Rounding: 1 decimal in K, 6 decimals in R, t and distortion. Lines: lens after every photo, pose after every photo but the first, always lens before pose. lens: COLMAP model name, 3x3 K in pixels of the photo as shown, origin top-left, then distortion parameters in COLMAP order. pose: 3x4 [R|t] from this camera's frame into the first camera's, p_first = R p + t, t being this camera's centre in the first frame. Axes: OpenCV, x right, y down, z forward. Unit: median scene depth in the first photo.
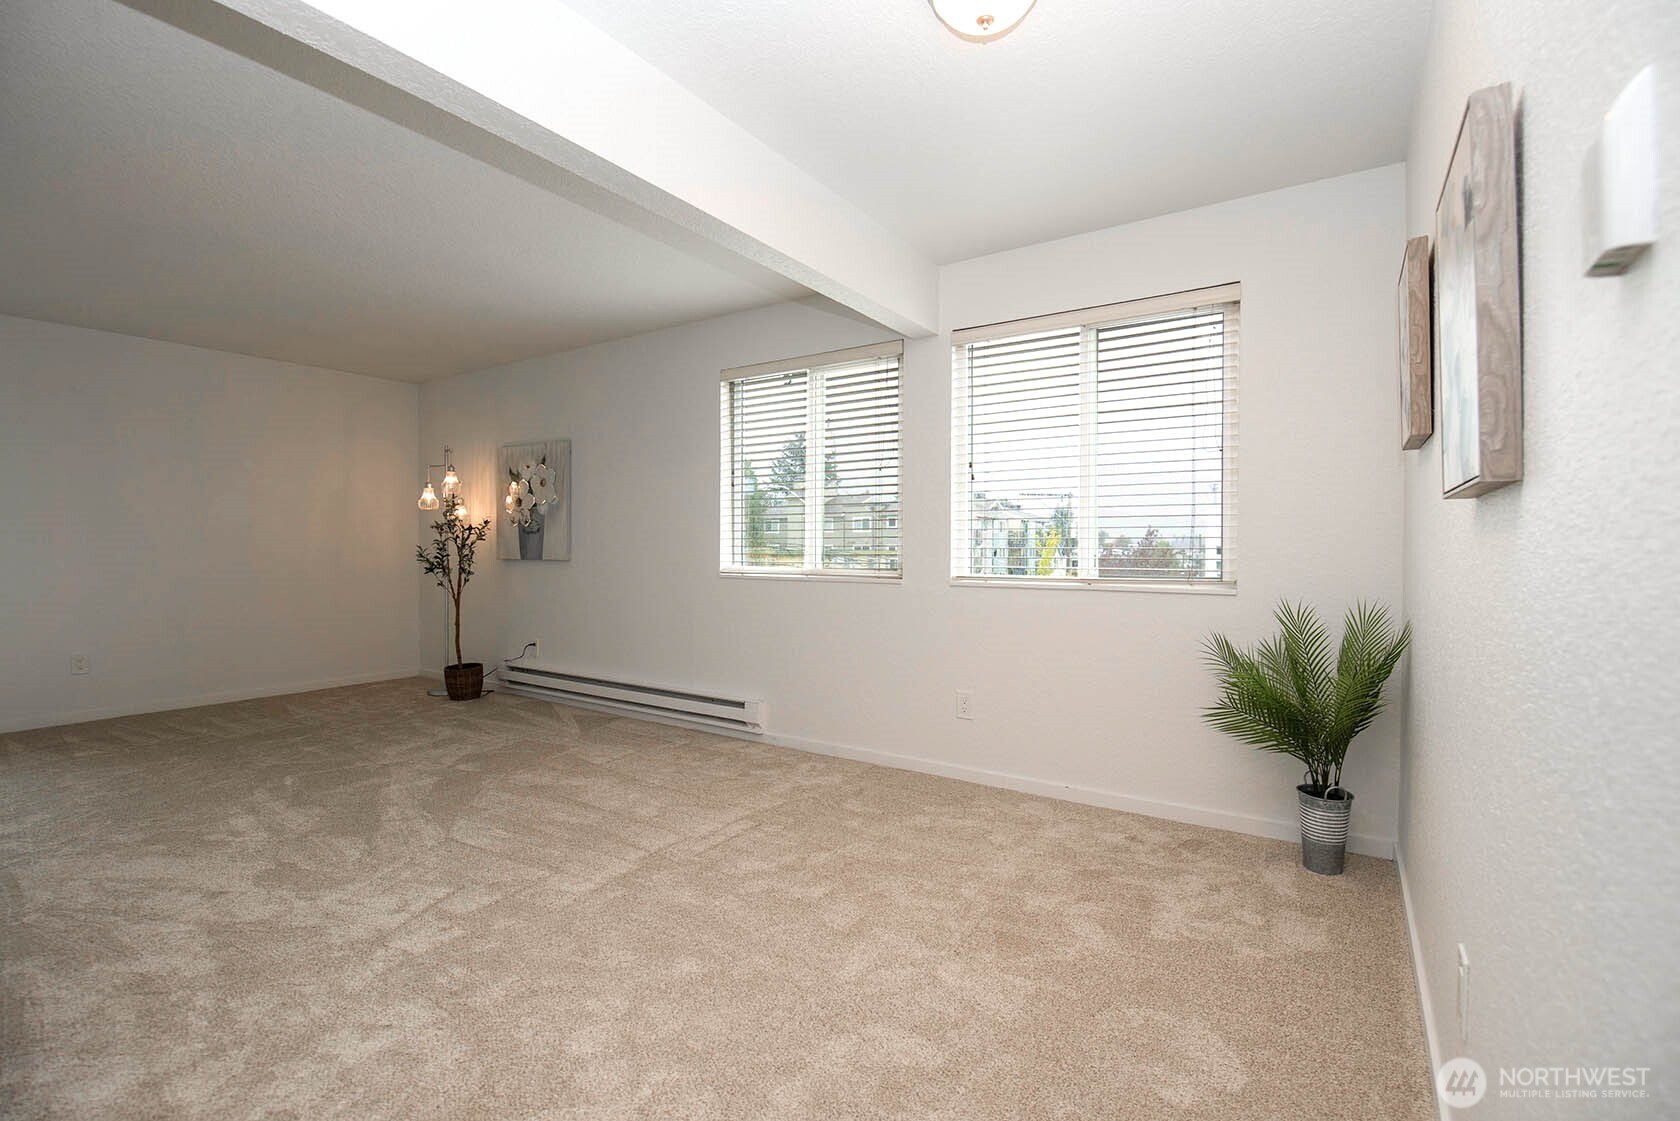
lens RADIAL K [[768.7, 0, 878.4], [0, 768.7, 556.4], [0, 0, 1]] dist [-0.007563, -0.003827]
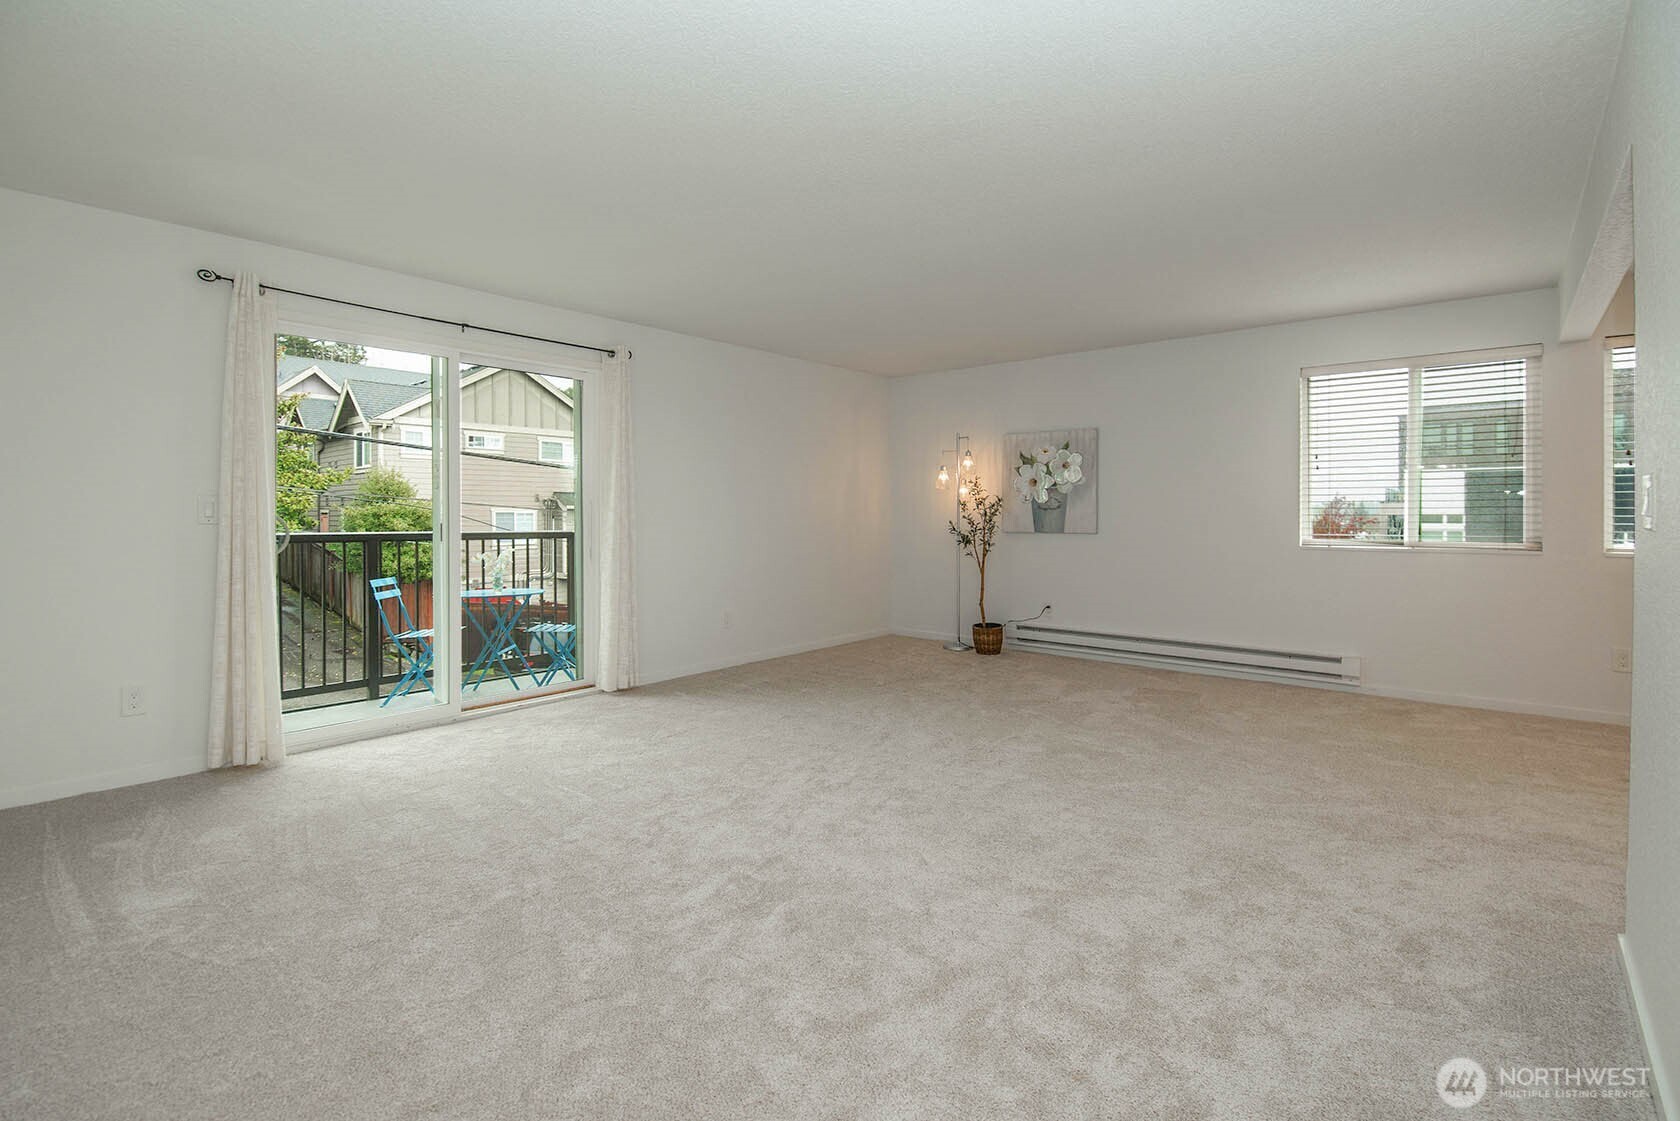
lens RADIAL K [[768.7, 0, 876.8], [0, 768.7, 519.3], [0, 0, 1]] dist [-0.007563, -0.003827]
pose [[0.993847, -0.002599, -0.110728, -0.582163], [0.001871, 0.999976, -0.006672, -0.008438], [0.110743, 0.006424, 0.993828, -0.167795]]
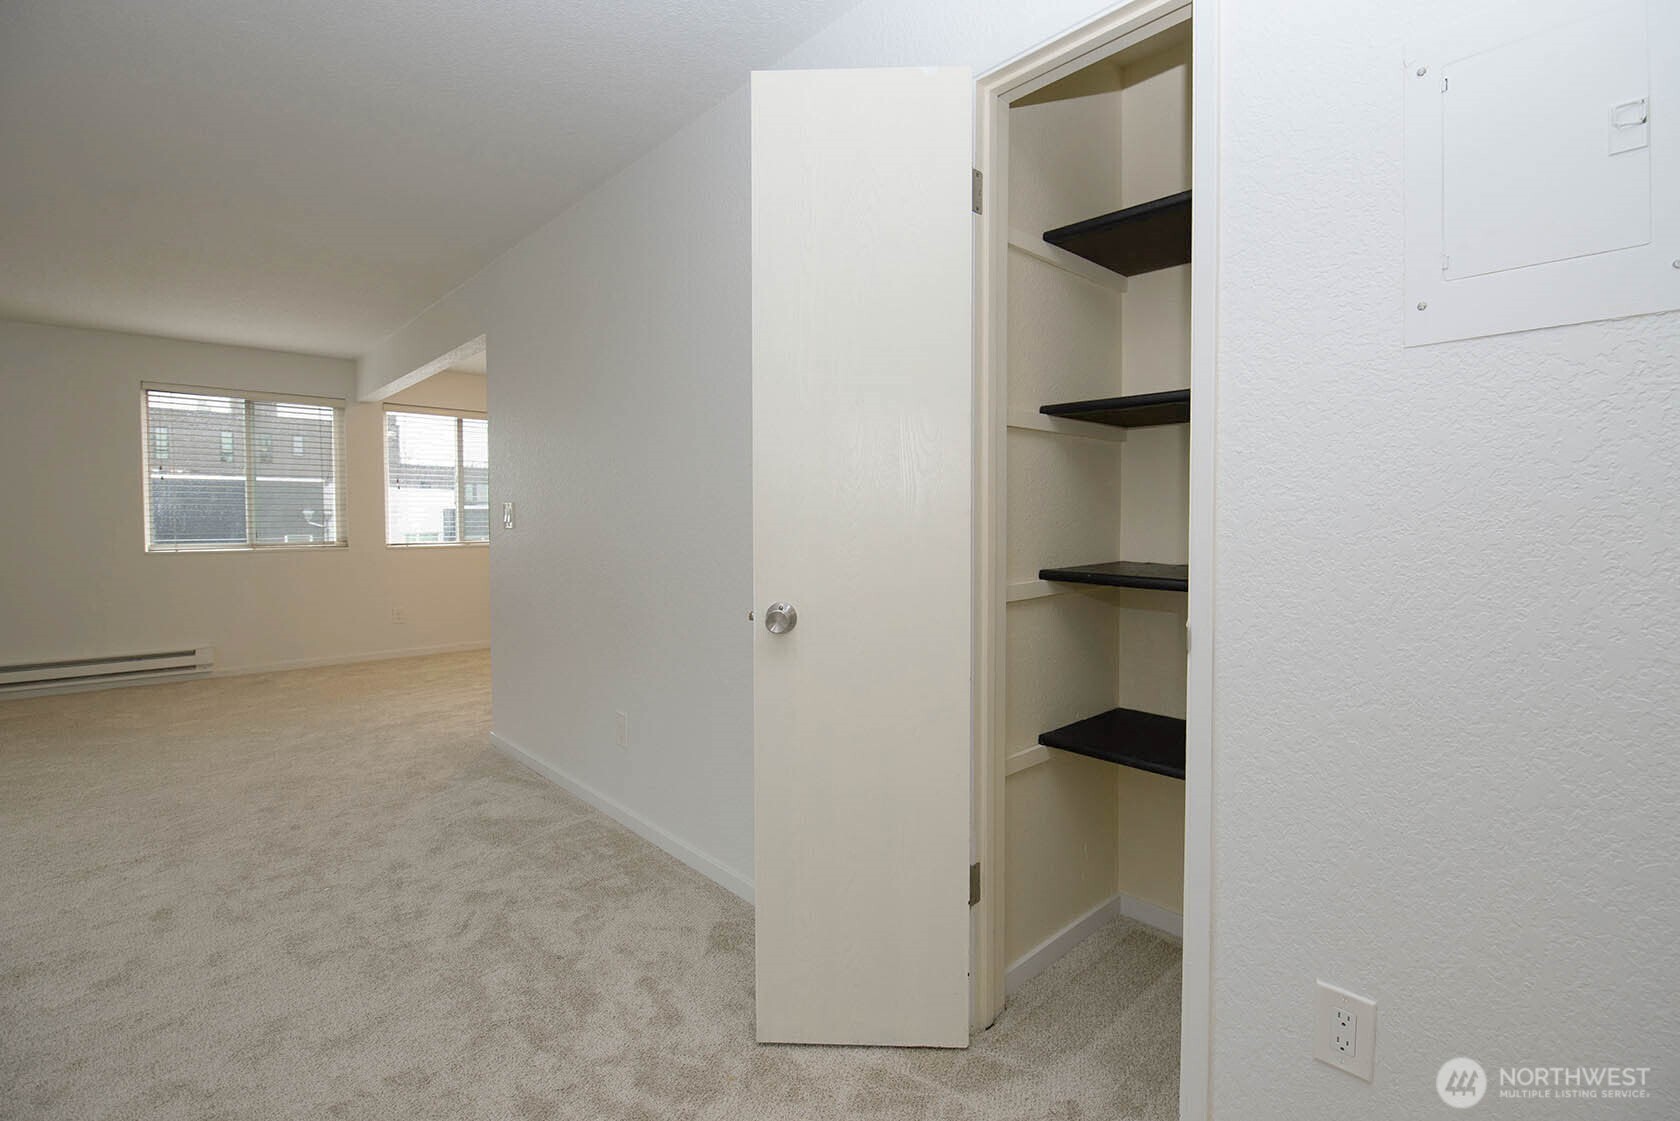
lens RADIAL K [[768.7, 0, 842.4], [0, 768.7, 547.2], [0, 0, 1]] dist [-0.007563, -0.003827]
pose [[0.233381, -0.038930, 0.971606, -0.909690], [0.014912, 0.999224, 0.036454, -0.009352], [-0.972271, 0.005981, 0.233781, -0.272546]]
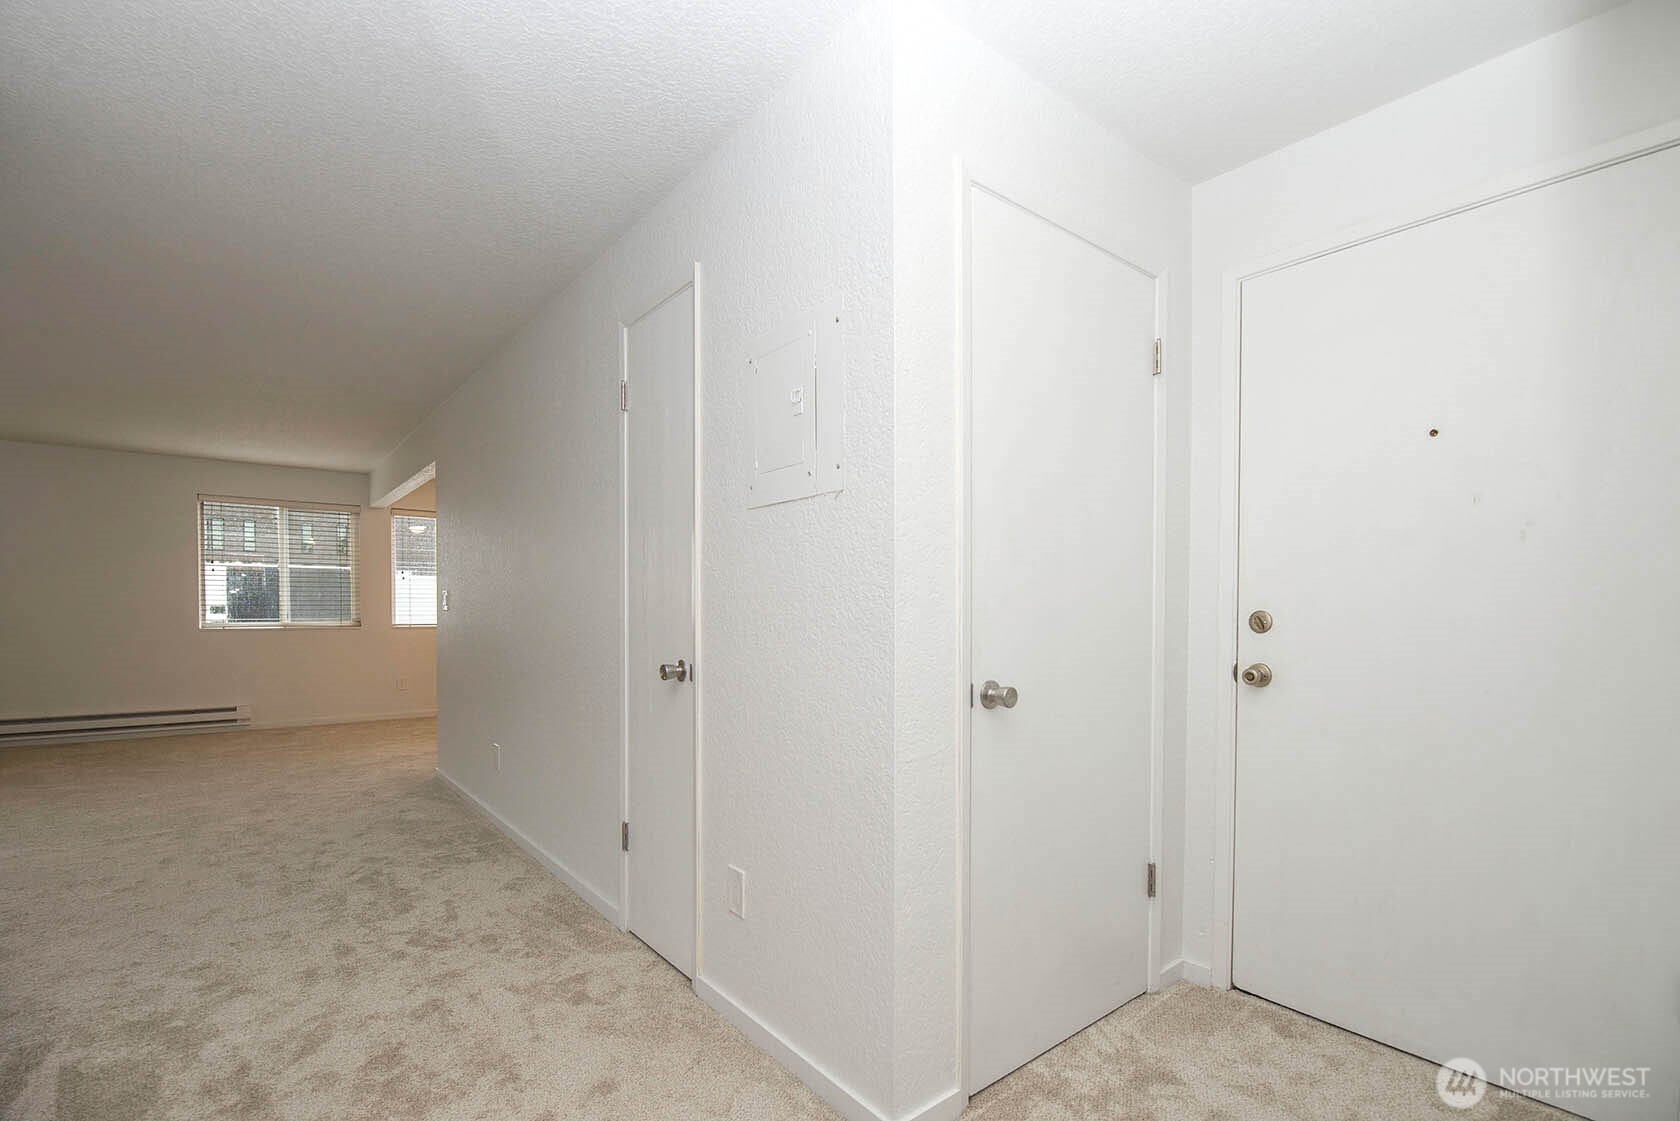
lens RADIAL K [[768.7, 0, 841.8], [0, 768.7, 625.3], [0, 0, 1]] dist [-0.007563, -0.003827]
pose [[0.307619, -0.023961, 0.951208, -1.028670], [0.010874, 0.999706, 0.021666, -0.001736], [-0.951447, 0.003679, 0.307790, -0.551573]]
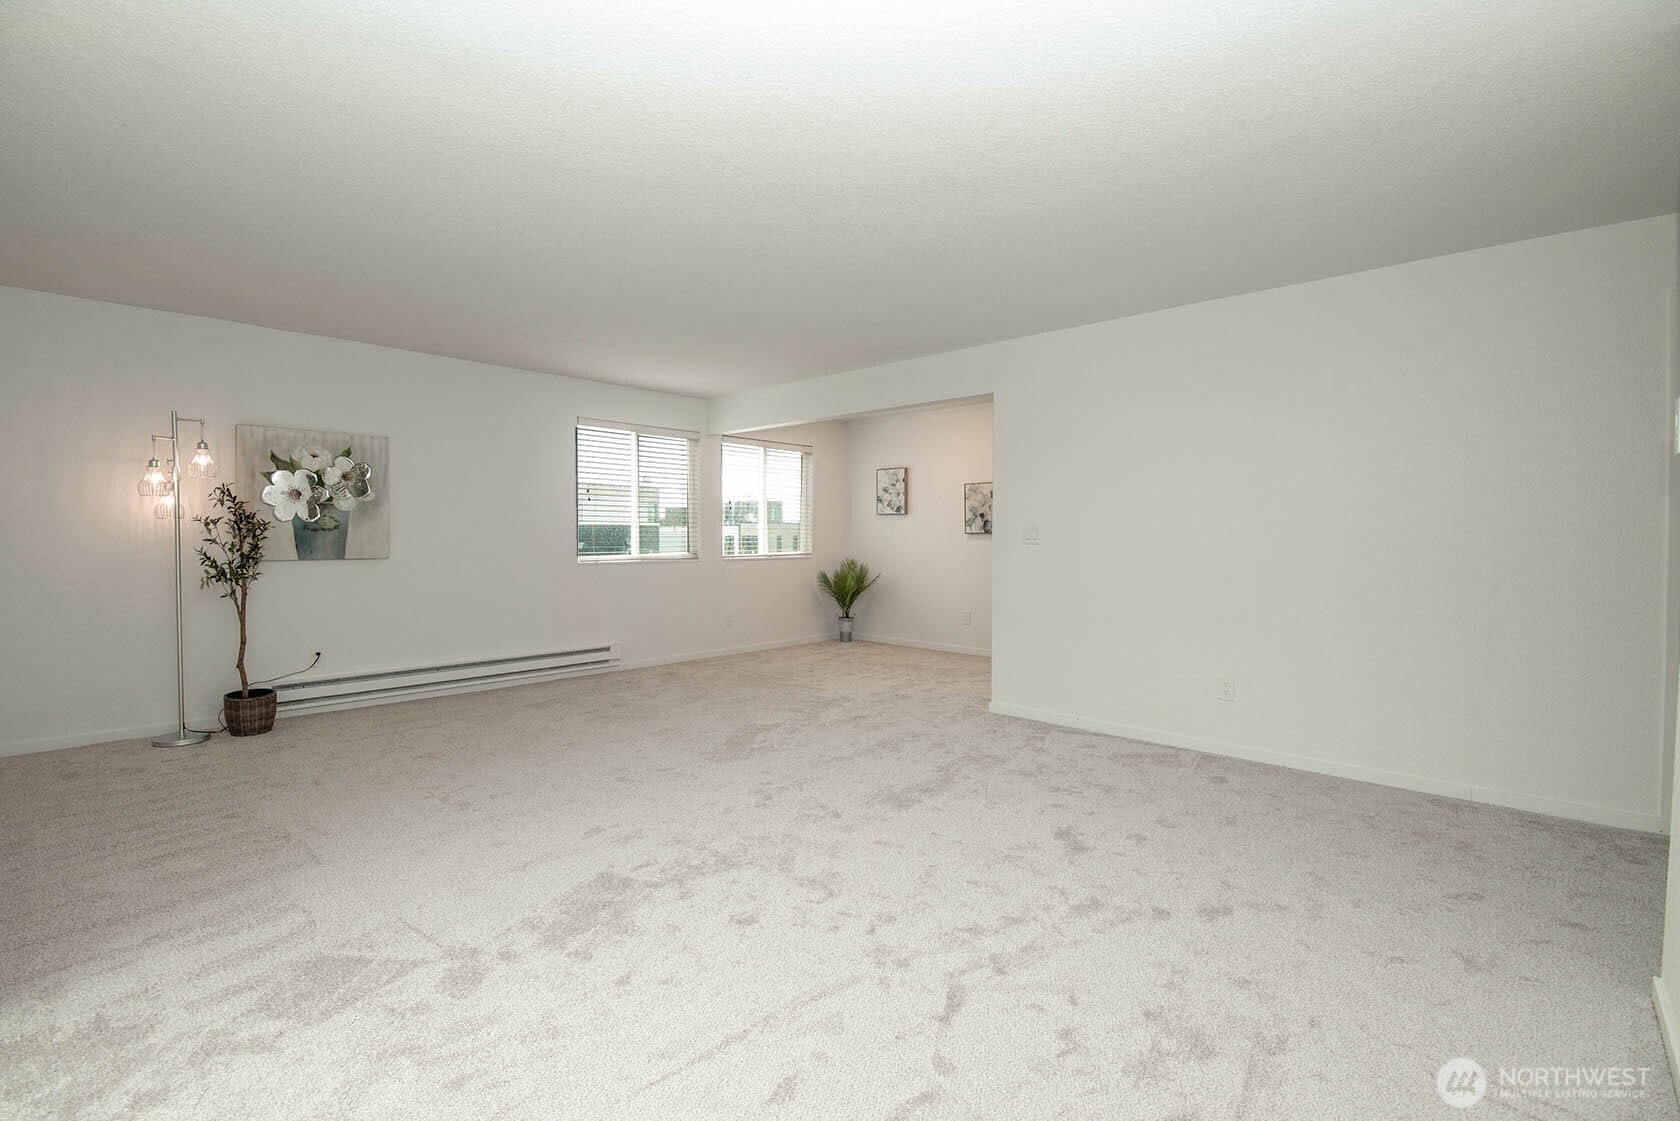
lens RADIAL K [[768.7, 0, 832.6], [0, 768.7, 552.0], [0, 0, 1]] dist [-0.007563, -0.003827]
pose [[0.177035, -0.024025, 0.983911, -1.238067], [0.007420, 0.999706, 0.023075, -0.020721], [-0.984177, 0.003215, 0.177162, 0.244669]]
